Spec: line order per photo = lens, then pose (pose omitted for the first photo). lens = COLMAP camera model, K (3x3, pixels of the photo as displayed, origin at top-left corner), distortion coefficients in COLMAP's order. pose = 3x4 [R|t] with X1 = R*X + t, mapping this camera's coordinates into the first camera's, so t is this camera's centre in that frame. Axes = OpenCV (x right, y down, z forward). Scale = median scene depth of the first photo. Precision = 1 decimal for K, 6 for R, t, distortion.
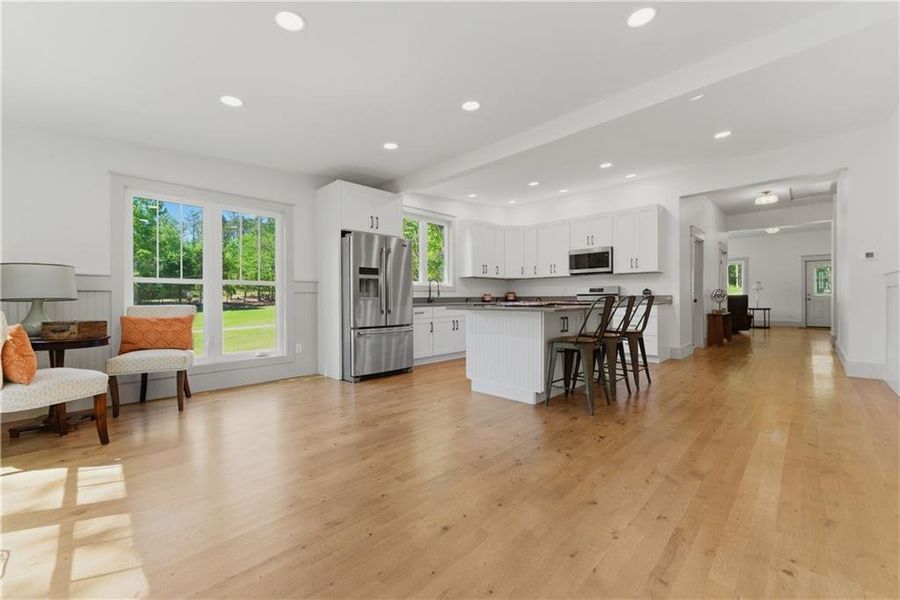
lens RADIAL K [[366.5, 0, 454.0], [0, 366.5, 298.3], [0, 0, 1]] dist [0.001165, 0.000262]
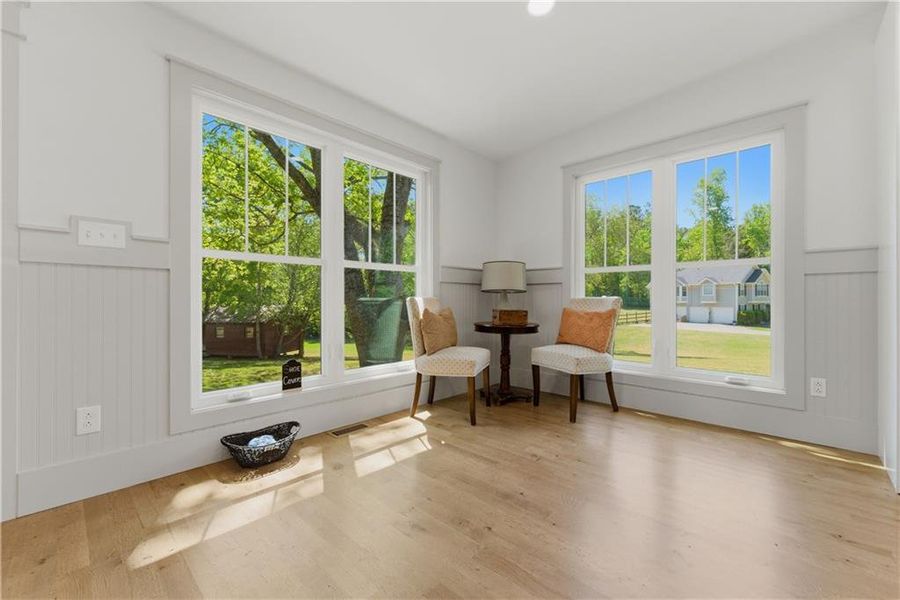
lens RADIAL K [[366.5, 0, 451.5], [0, 366.5, 294.1], [0, 0, 1]] dist [0.001165, 0.000262]
pose [[0.016709, -0.007809, -0.999830, 0.062432], [0.004536, 0.999960, -0.007734, 0.012755], [0.999850, -0.004406, 0.016744, 0.496534]]
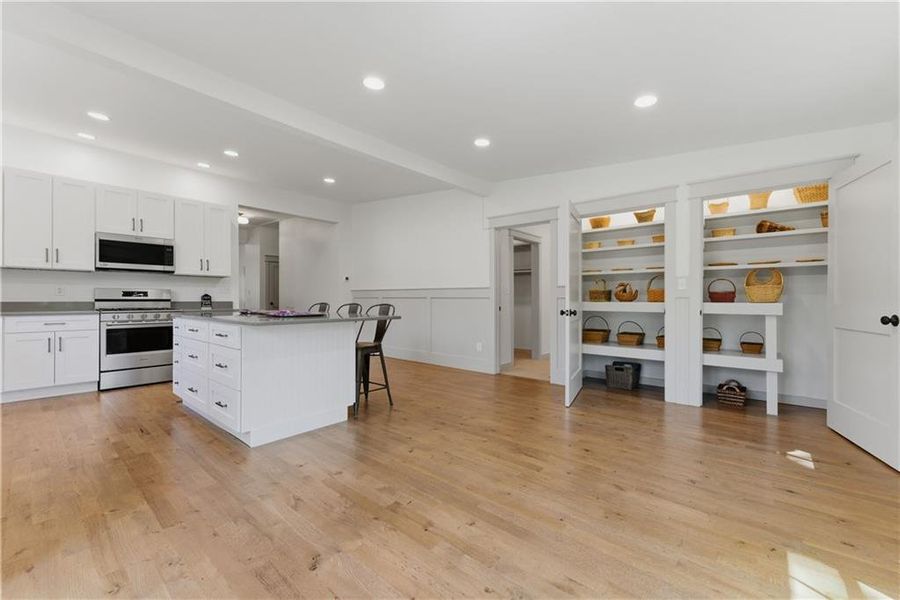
lens RADIAL K [[366.5, 0, 455.7], [0, 366.5, 302.1], [0, 0, 1]] dist [0.001165, 0.000262]
pose [[-0.082977, -0.001285, 0.996551, -0.998998], [-0.002214, 0.999997, 0.001105, -0.020104], [-0.996549, -0.002114, -0.082980, 1.074882]]
